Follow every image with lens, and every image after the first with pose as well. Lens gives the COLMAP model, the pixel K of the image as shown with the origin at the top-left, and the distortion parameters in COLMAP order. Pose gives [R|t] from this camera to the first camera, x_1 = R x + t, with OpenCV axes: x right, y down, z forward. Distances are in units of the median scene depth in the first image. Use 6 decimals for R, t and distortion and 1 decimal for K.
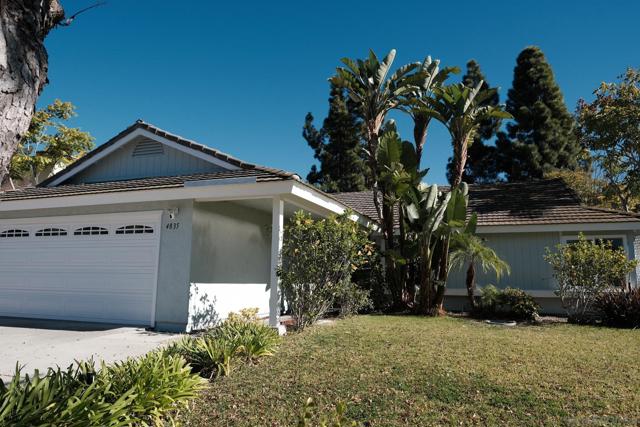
lens RADIAL K [[451.3, 0, 317.6], [0, 451.3, 212.3], [0, 0, 1]] dist [-0.006425, 0.001789]
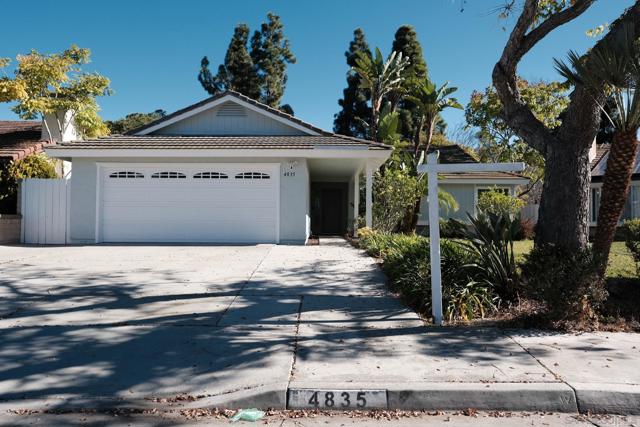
lens RADIAL K [[451.3, 0, 320.4], [0, 451.3, 214.1], [0, 0, 1]] dist [-0.006425, 0.001789]
pose [[0.933597, -0.000448, 0.358325, -0.407708], [-0.045469, 0.991767, 0.119708, -0.011361], [-0.355428, -0.128052, 0.925891, -0.208258]]
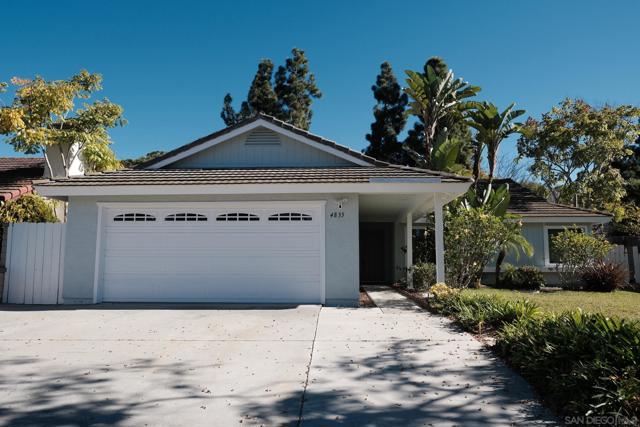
lens RADIAL K [[451.3, 0, 319.0], [0, 451.3, 215.0], [0, 0, 1]] dist [-0.006425, 0.001789]
pose [[0.949118, 0.019705, 0.314303, -0.394472], [-0.034078, 0.998606, 0.040300, -0.007436], [-0.313071, -0.048960, 0.948467, -0.032331]]
